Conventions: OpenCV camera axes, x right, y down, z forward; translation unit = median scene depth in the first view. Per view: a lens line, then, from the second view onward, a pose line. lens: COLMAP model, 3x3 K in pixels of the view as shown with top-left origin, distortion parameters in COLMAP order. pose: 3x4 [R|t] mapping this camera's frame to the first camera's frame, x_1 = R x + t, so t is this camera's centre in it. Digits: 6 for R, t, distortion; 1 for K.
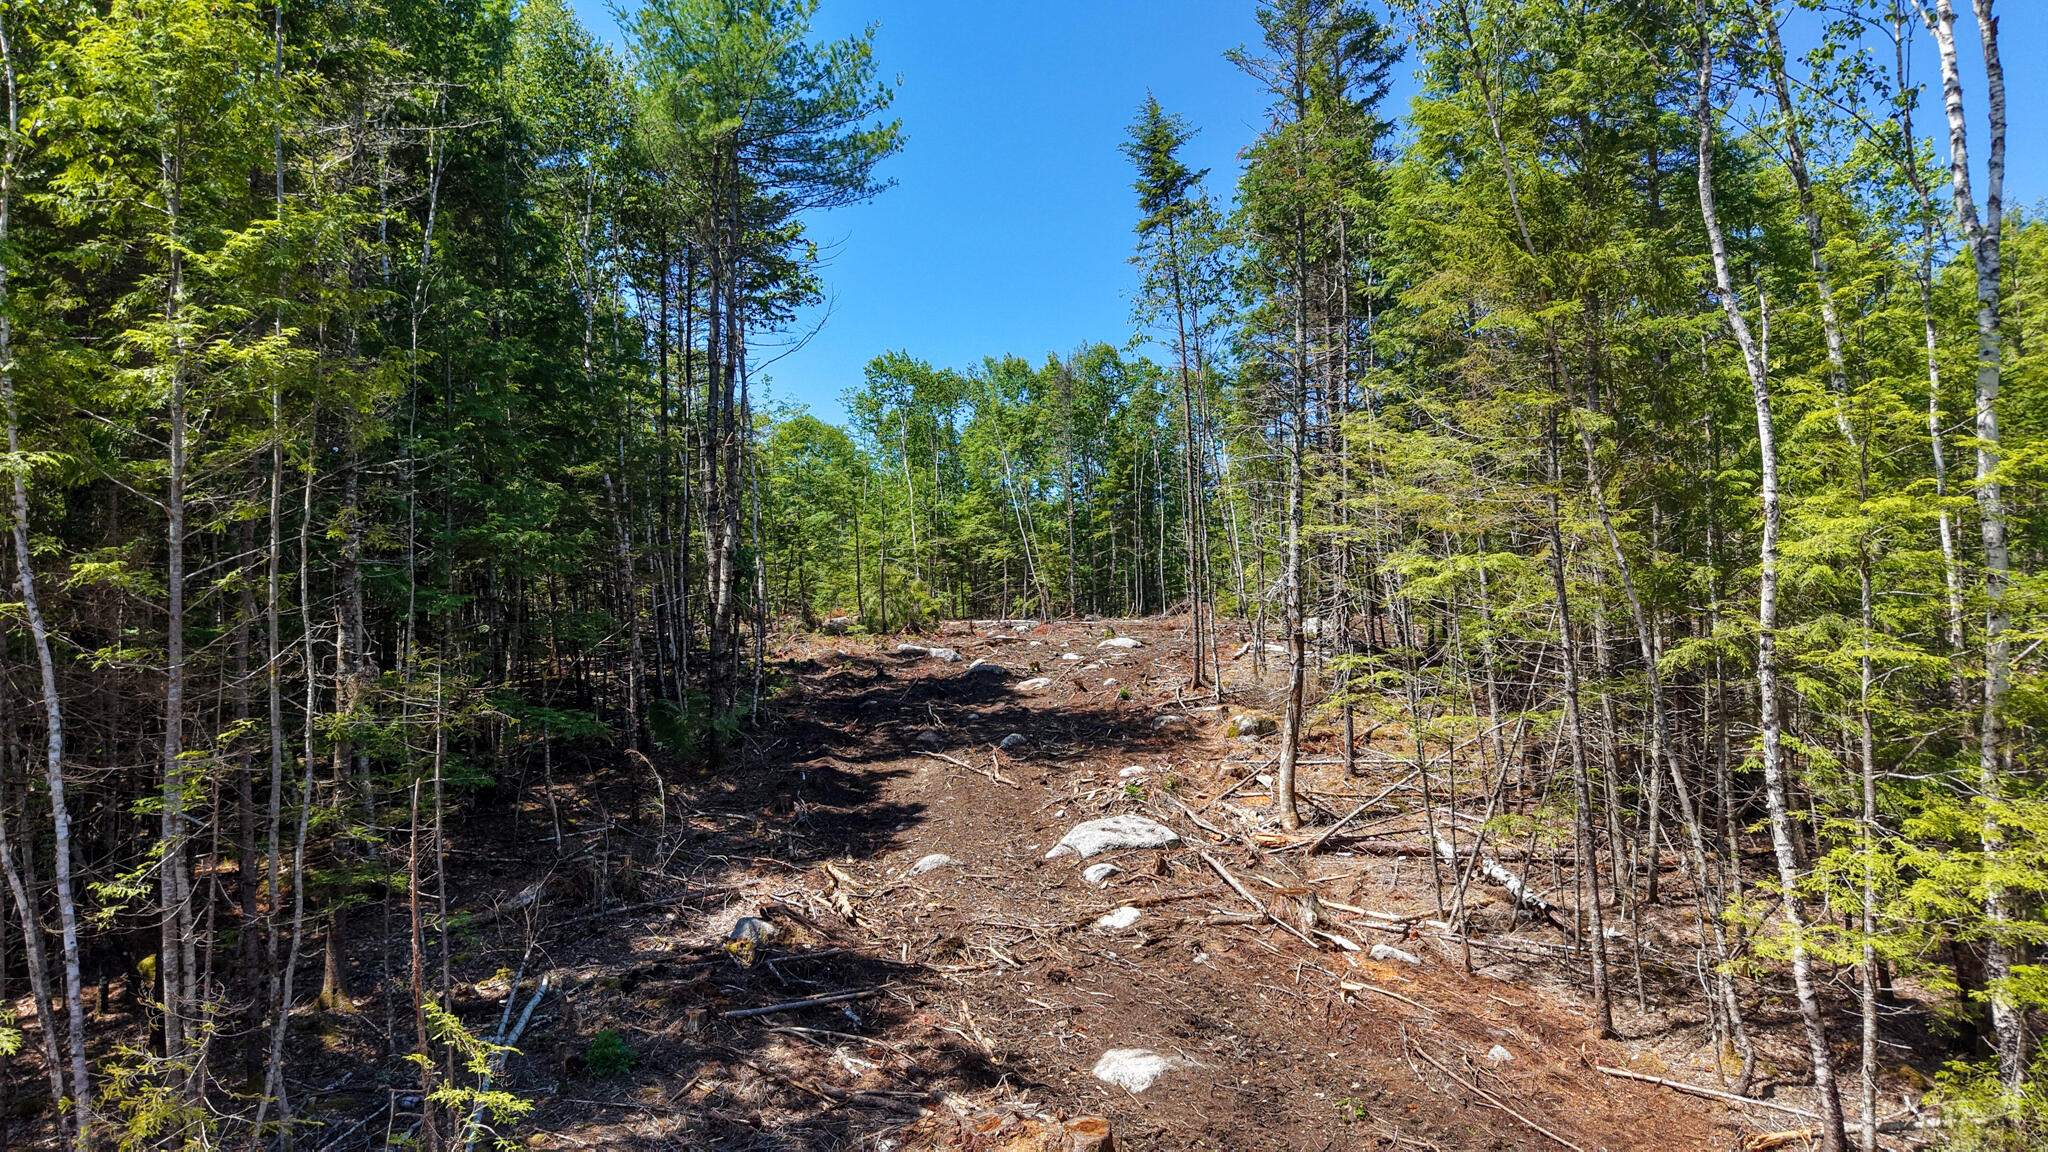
lens RADIAL K [[1395.0, 0, 1024.0], [0, 1395.0, 576.0], [0, 0, 1]] dist [0.038922, -0.049499]
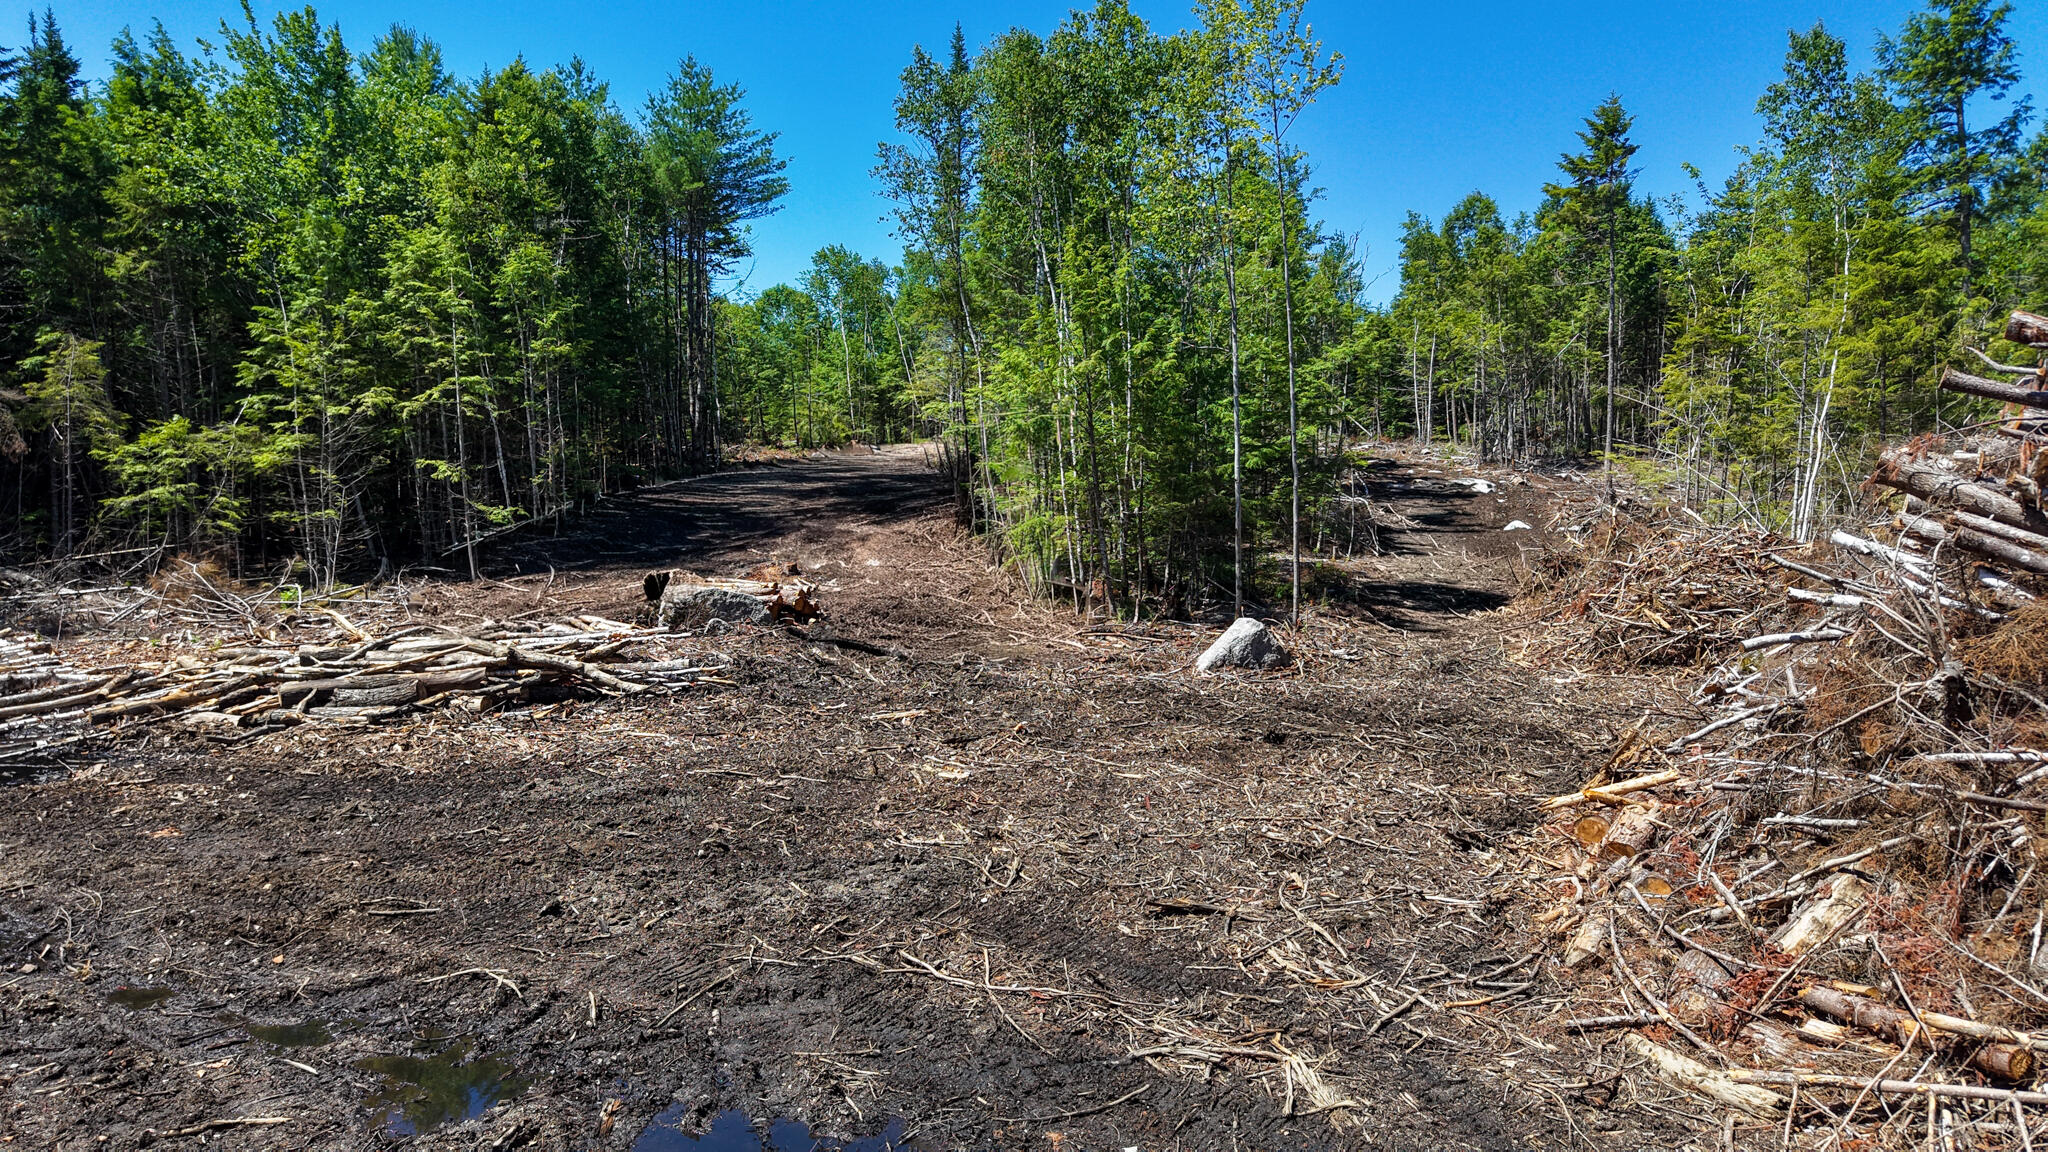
lens RADIAL K [[1395.0, 0, 1024.0], [0, 1395.0, 576.0], [0, 0, 1]] dist [0.038922, -0.049499]
pose [[0.999126, 0.041559, -0.004461, 0.218871], [-0.040774, 0.992559, 0.114732, -0.008783], [0.009196, -0.114450, 0.993386, -0.804817]]
